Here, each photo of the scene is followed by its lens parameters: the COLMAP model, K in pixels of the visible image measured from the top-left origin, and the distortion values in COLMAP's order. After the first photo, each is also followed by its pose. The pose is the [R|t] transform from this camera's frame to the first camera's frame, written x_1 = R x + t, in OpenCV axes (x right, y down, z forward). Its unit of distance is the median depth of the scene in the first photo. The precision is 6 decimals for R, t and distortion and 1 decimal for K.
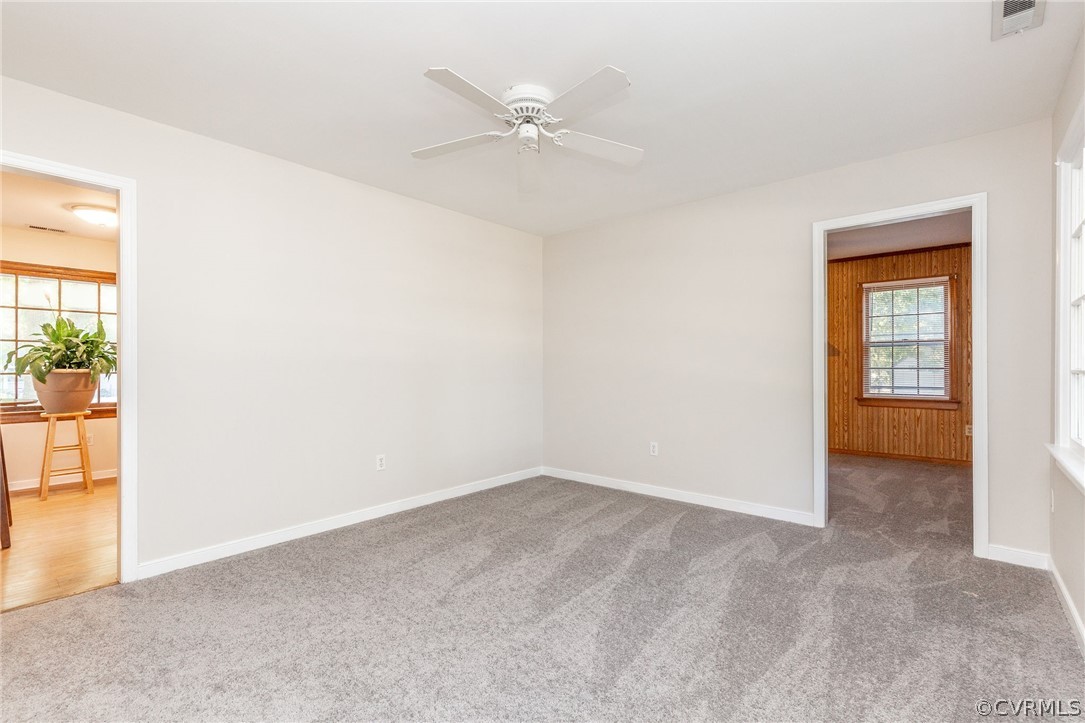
lens RADIAL K [[493.2, 0, 543.6], [0, 493.2, 368.4], [0, 0, 1]] dist [-0.001157, -0.000388]
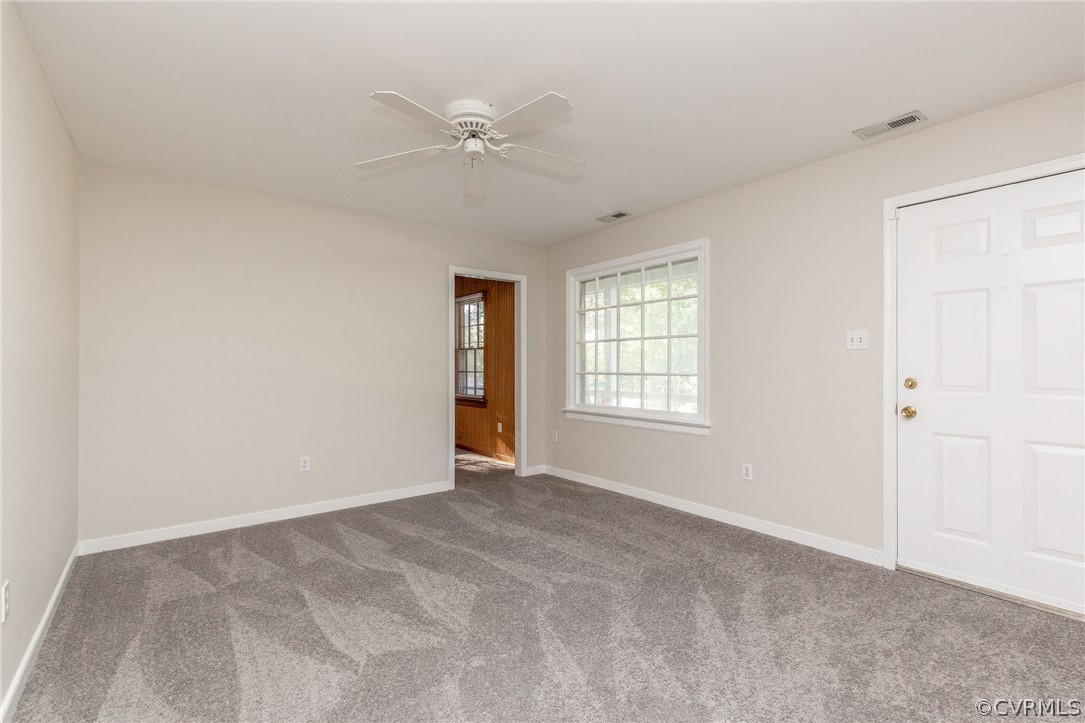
lens RADIAL K [[493.2, 0, 543.6], [0, 493.2, 368.4], [0, 0, 1]] dist [-0.001157, -0.000388]
pose [[0.194963, -0.012633, 0.980729, -0.887135], [0.005579, 0.999915, 0.011771, -0.034851], [-0.980795, 0.003177, 0.195016, 0.581929]]
